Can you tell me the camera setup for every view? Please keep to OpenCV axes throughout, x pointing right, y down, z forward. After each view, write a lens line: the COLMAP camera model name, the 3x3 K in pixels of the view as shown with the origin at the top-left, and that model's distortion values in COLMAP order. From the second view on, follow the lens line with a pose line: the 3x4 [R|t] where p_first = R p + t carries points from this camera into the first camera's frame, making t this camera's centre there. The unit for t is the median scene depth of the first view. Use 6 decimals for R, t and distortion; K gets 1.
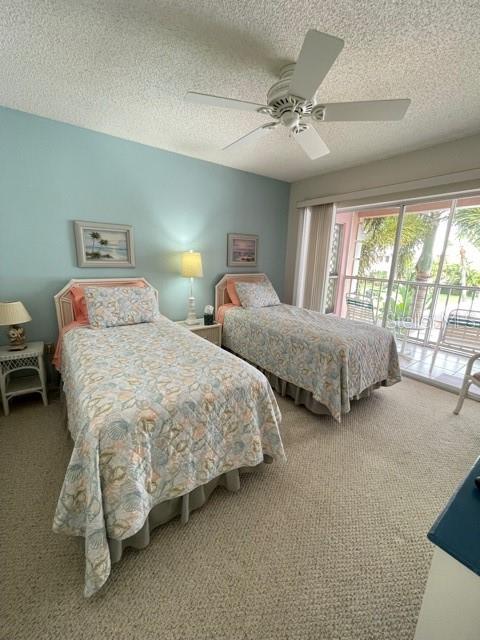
lens RADIAL K [[259.4, 0, 239.8], [0, 259.4, 319.6], [0, 0, 1]] dist [-0.005435, 0.001850]
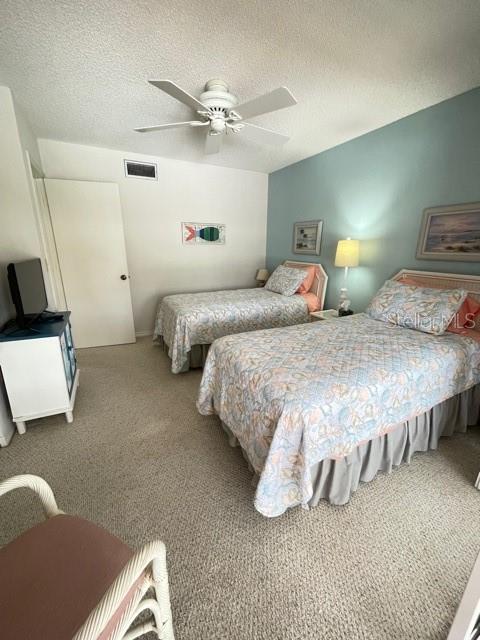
lens RADIAL K [[259.4, 0, 238.1], [0, 259.4, 318.2], [0, 0, 1]] dist [-0.005435, 0.001850]
pose [[-0.163373, 0.246175, -0.955357, 0.919204], [-0.238042, 0.929921, 0.280328, -0.181389], [0.957416, 0.273213, -0.093324, 0.857564]]
